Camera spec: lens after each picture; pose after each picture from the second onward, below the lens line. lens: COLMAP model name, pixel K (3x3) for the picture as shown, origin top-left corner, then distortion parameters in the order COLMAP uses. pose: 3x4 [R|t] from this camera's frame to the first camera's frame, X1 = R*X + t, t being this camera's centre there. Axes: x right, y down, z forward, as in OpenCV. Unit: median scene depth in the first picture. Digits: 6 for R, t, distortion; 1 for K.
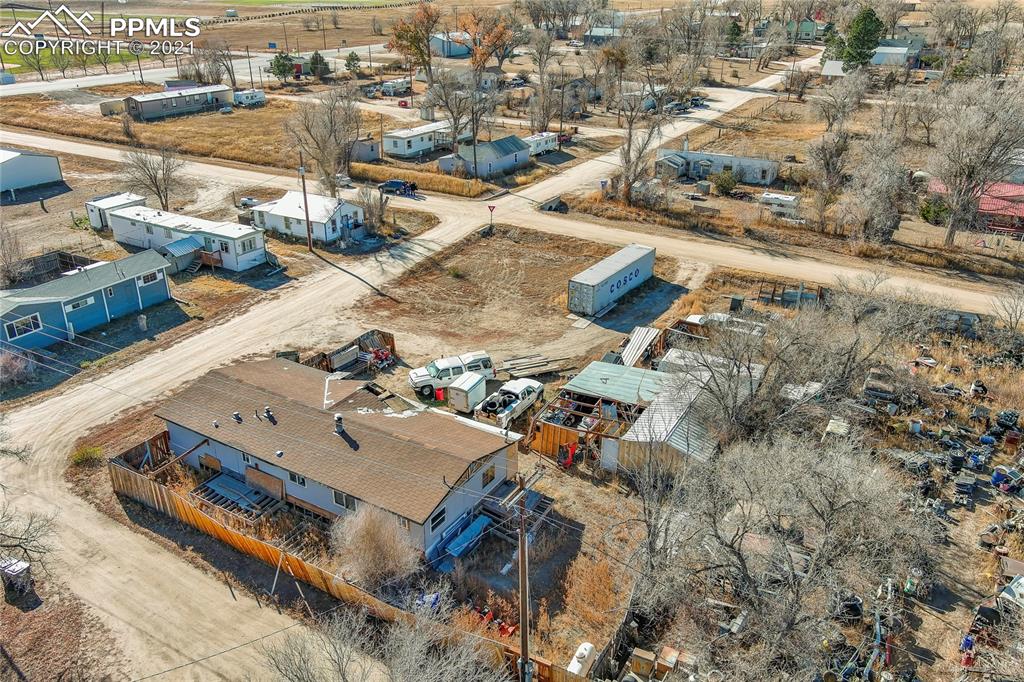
lens RADIAL K [[789.7, 0, 509.1], [0, 789.7, 341.3], [0, 0, 1]] dist [0.056716, -0.078572]
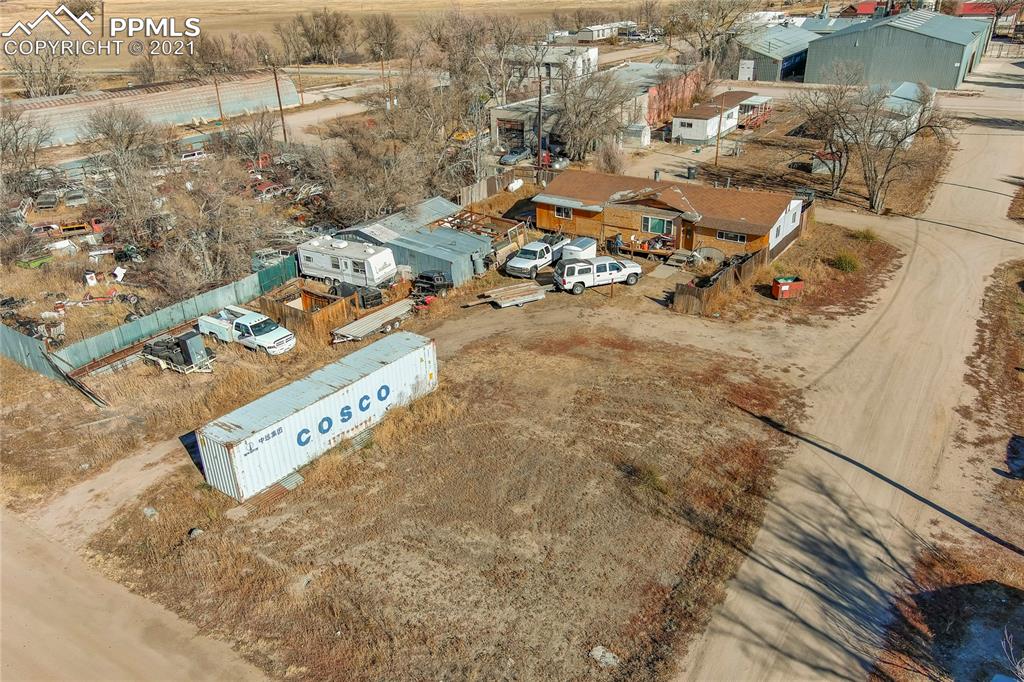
lens RADIAL K [[789.7, 0, 509.1], [0, 789.7, 341.3], [0, 0, 1]] dist [0.056716, -0.078572]
pose [[-0.998125, -0.006801, 0.060832, -0.015465], [0.042603, 0.636406, 0.770177, -0.460409], [-0.043952, 0.771324, -0.634923, 1.176041]]
